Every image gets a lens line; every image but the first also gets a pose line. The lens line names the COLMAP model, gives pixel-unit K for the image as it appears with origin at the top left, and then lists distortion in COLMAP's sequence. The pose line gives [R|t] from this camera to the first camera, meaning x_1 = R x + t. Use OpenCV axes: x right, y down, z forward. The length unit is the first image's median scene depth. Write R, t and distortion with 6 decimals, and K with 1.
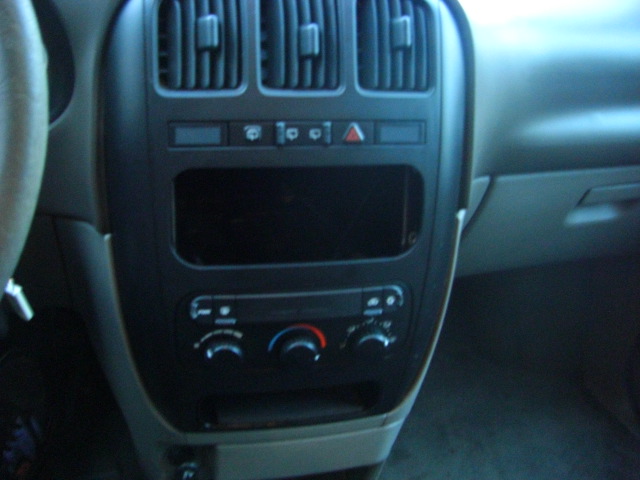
lens RADIAL K [[733.5, 0, 320.0], [0, 733.5, 240.0], [0, 0, 1]] dist [-0.214811, 0.224446]
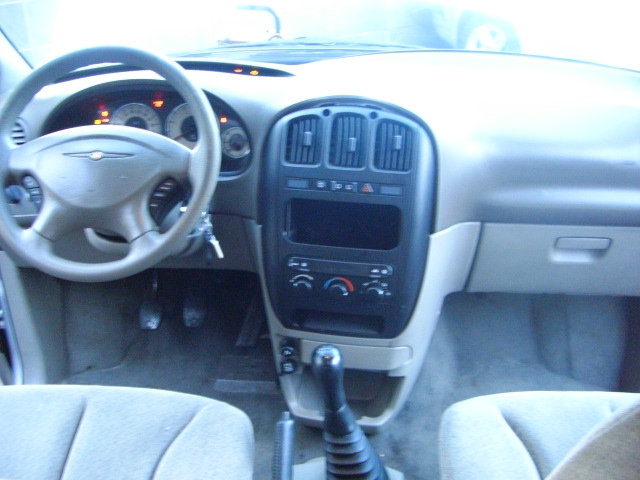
lens RADIAL K [[733.5, 0, 320.0], [0, 733.5, 240.0], [0, 0, 1]] dist [-0.214811, 0.224446]
pose [[0.925848, 0.100404, -0.364313, 0.677594], [-0.131341, 0.989453, -0.061091, 0.146264], [0.354337, 0.104410, 0.929271, -0.985846]]
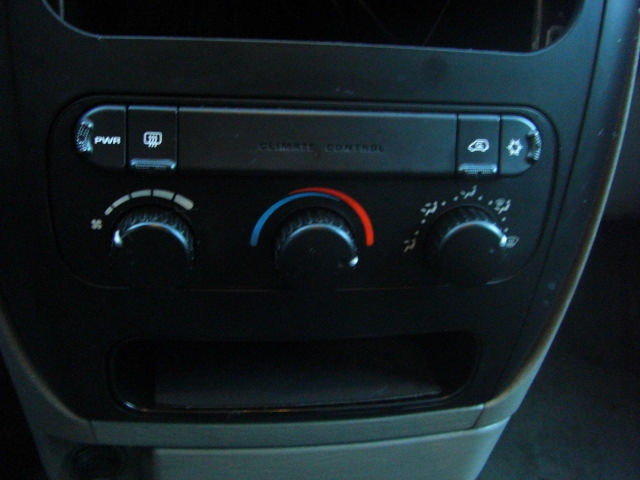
lens RADIAL K [[733.5, 0, 320.0], [0, 733.5, 240.0], [0, 0, 1]] dist [-0.214811, 0.224446]
pose [[0.997770, 0.030108, -0.059562, 0.000867], [-0.031906, 0.999056, -0.029466, 0.163411], [0.058618, 0.031300, 0.997790, 0.543890]]
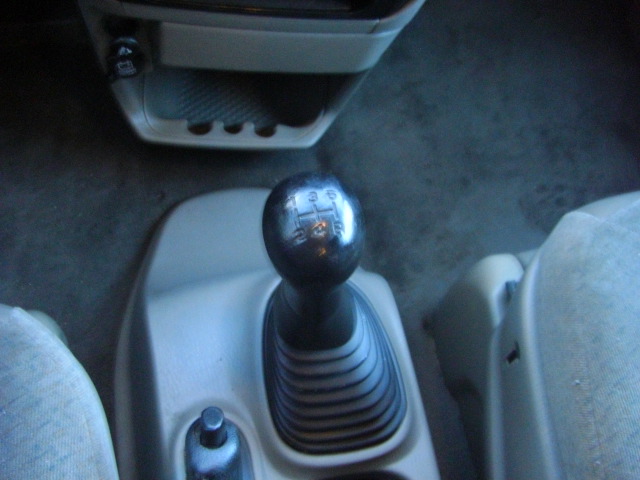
lens RADIAL K [[733.5, 0, 320.0], [0, 733.5, 240.0], [0, 0, 1]] dist [-0.214811, 0.224446]
pose [[0.981857, 0.187295, 0.029617, 0.058225], [-0.171368, 0.809579, 0.561440, 0.004036], [0.081178, -0.556329, 0.826987, 0.241196]]
